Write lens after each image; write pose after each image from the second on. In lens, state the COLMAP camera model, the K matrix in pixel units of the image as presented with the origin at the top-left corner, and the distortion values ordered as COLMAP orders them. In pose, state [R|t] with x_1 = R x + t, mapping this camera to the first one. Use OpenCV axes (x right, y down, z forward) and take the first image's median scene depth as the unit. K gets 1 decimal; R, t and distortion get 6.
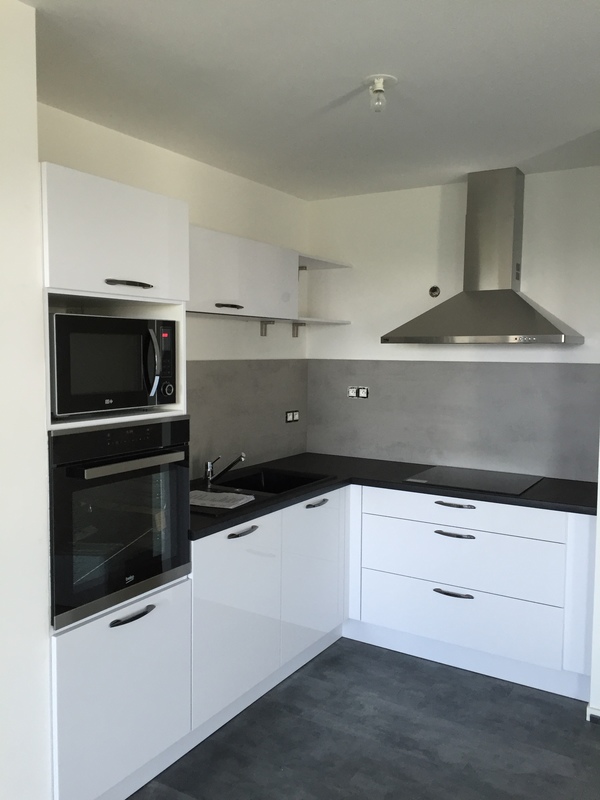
lens RADIAL K [[678.1, 0, 301.4], [0, 678.1, 399.7], [0, 0, 1]] dist [0.060223, -0.037551]
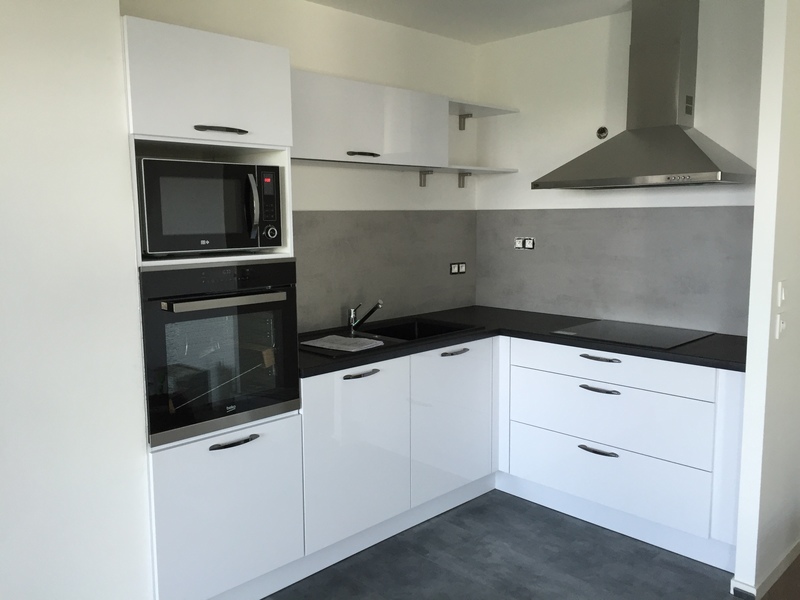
lens RADIAL K [[678.1, 0, 401.0], [0, 678.1, 297.8], [0, 0, 1]] dist [0.060223, -0.037551]
pose [[0.971641, 0.012765, -0.236116, 0.187089], [-0.001235, 0.998802, 0.048915, 0.025635], [0.236458, -0.047236, 0.970493, 0.022060]]
